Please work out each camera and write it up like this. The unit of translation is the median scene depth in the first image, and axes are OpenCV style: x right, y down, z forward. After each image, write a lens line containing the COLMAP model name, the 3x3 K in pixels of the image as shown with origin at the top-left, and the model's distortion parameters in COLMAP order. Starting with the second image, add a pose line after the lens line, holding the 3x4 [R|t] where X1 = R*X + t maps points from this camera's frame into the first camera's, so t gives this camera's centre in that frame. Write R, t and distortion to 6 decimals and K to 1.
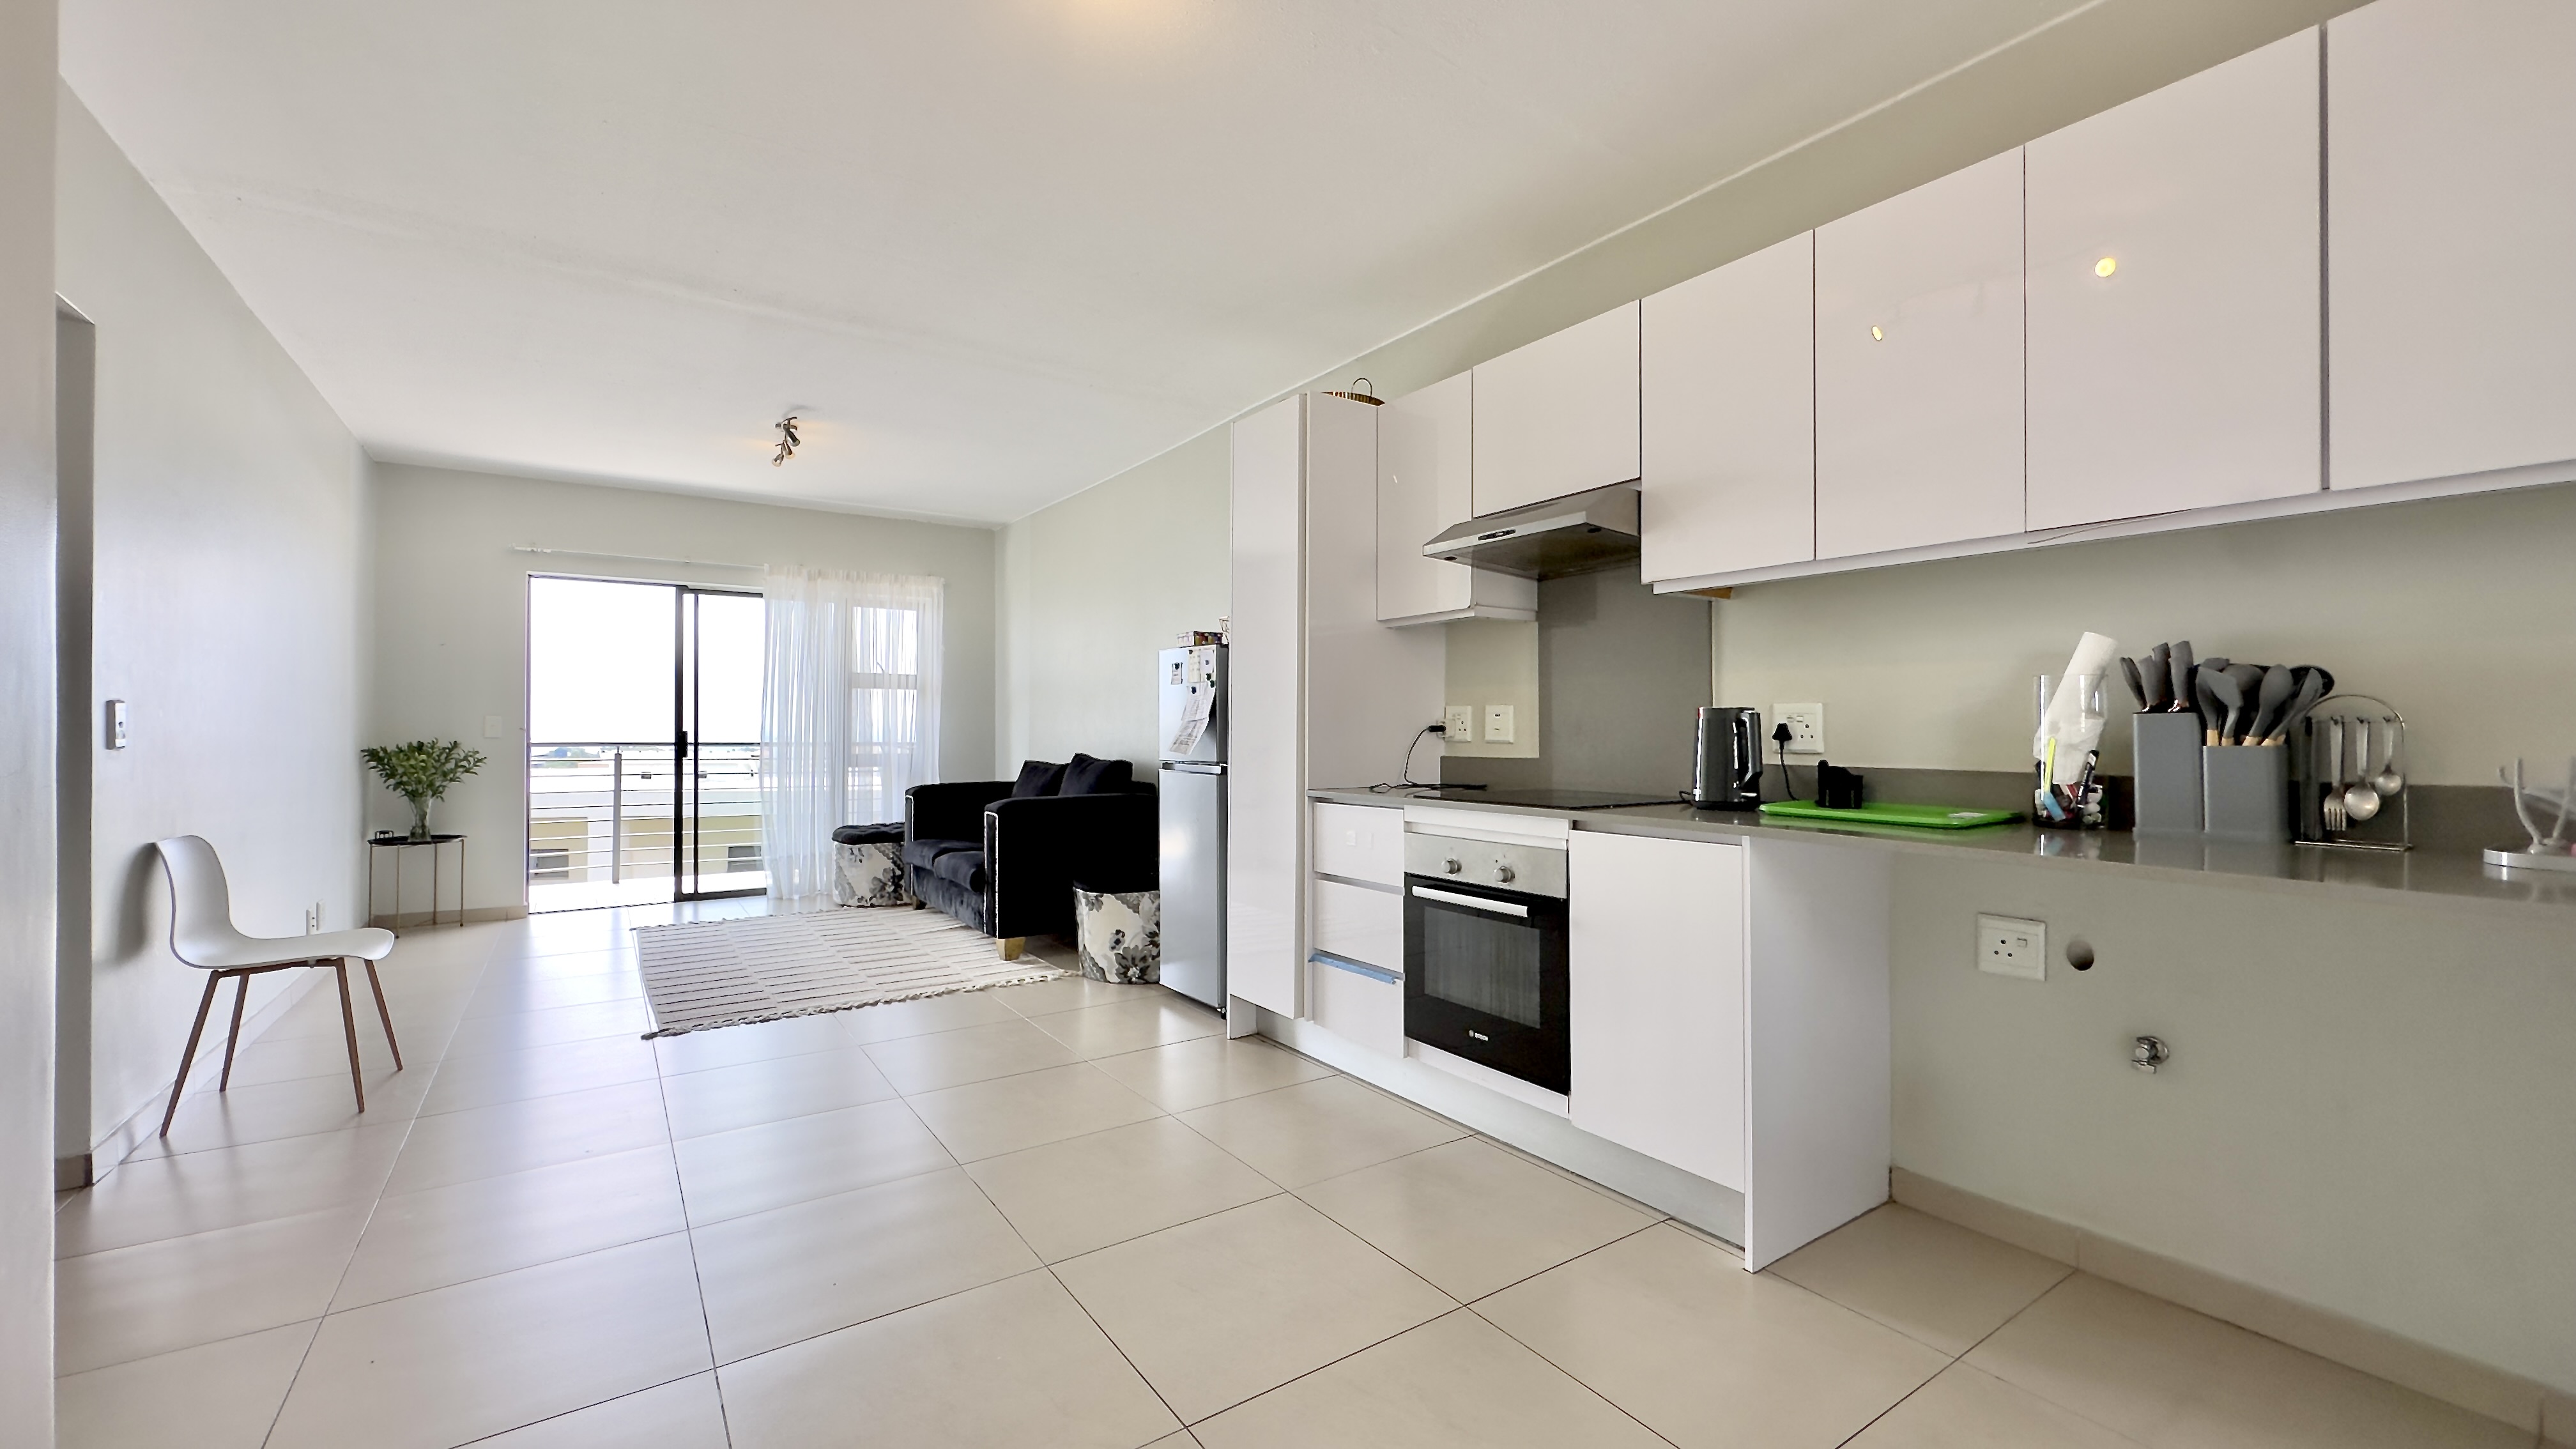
lens RADIAL K [[1028.6, 0, 1288.0], [0, 1028.6, 724.5], [0, 0, 1]] dist [-0.002463, -0.000477]
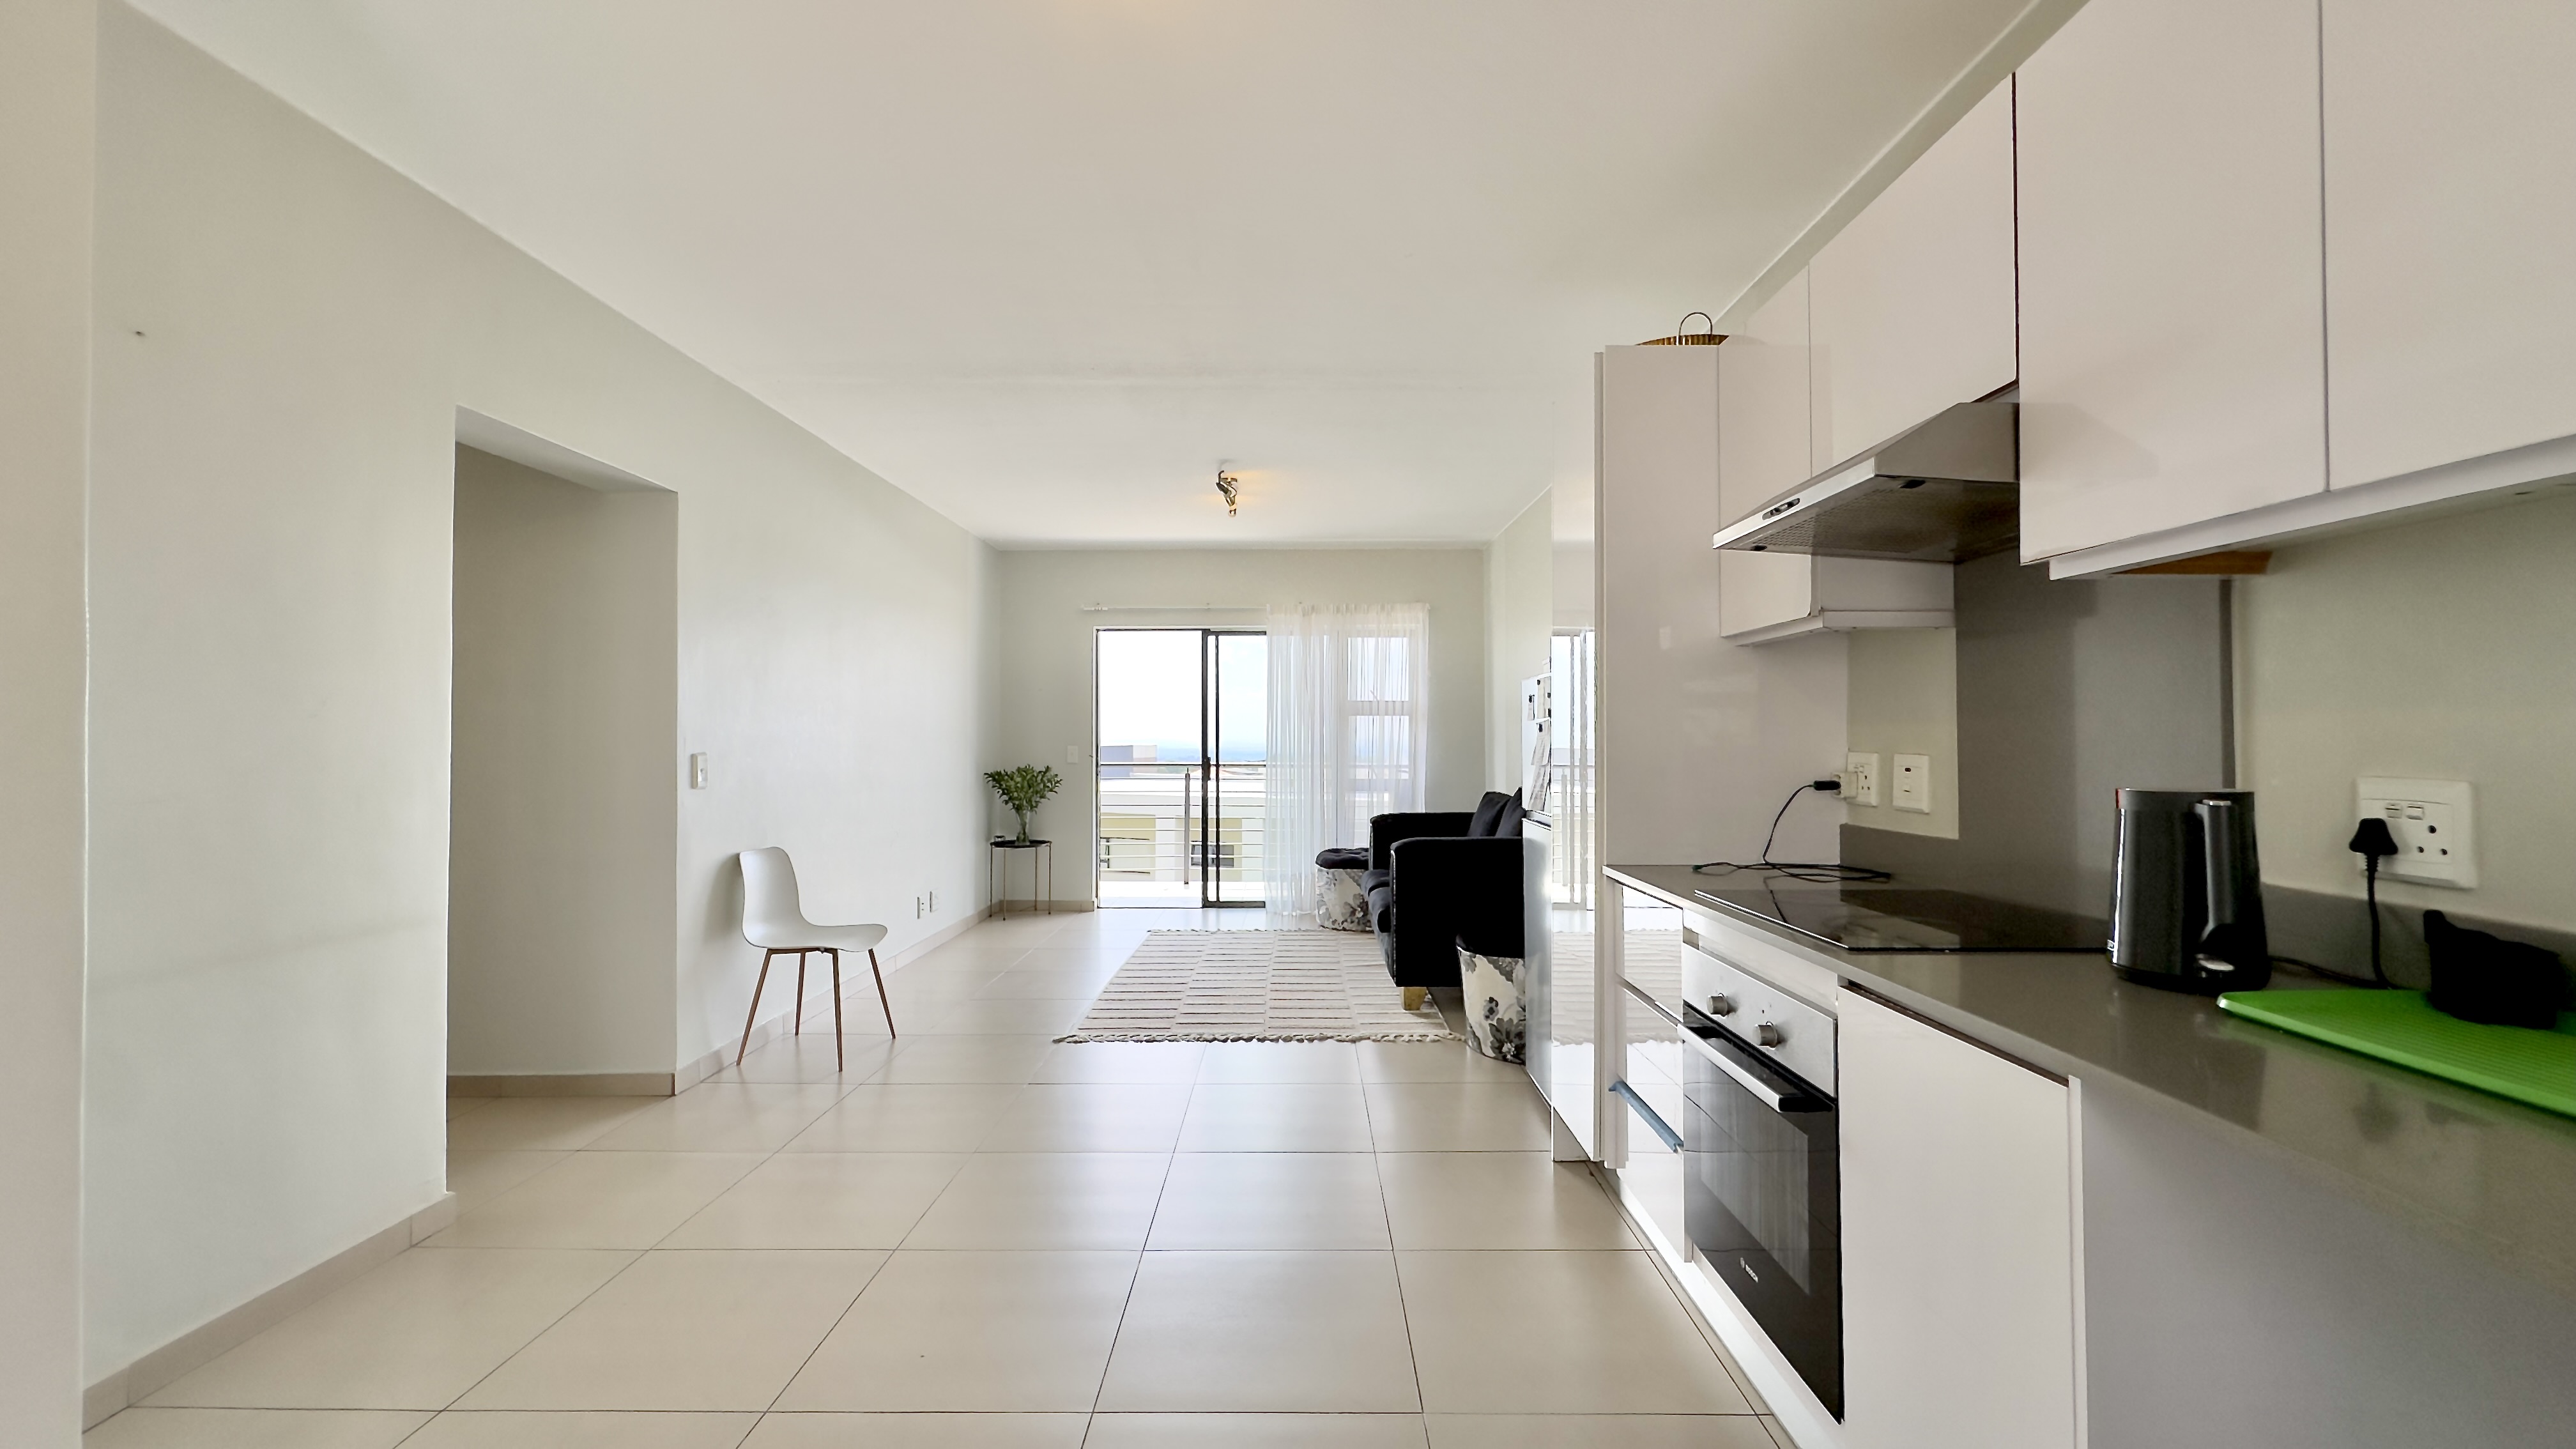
lens RADIAL K [[1028.6, 0, 1288.0], [0, 1028.6, 724.5], [0, 0, 1]] dist [-0.002463, -0.000477]
pose [[0.820243, -0.010619, -0.571916, 0.198035], [0.005927, 0.999932, -0.010066, -0.026338], [0.571984, 0.004867, 0.820250, 0.176139]]
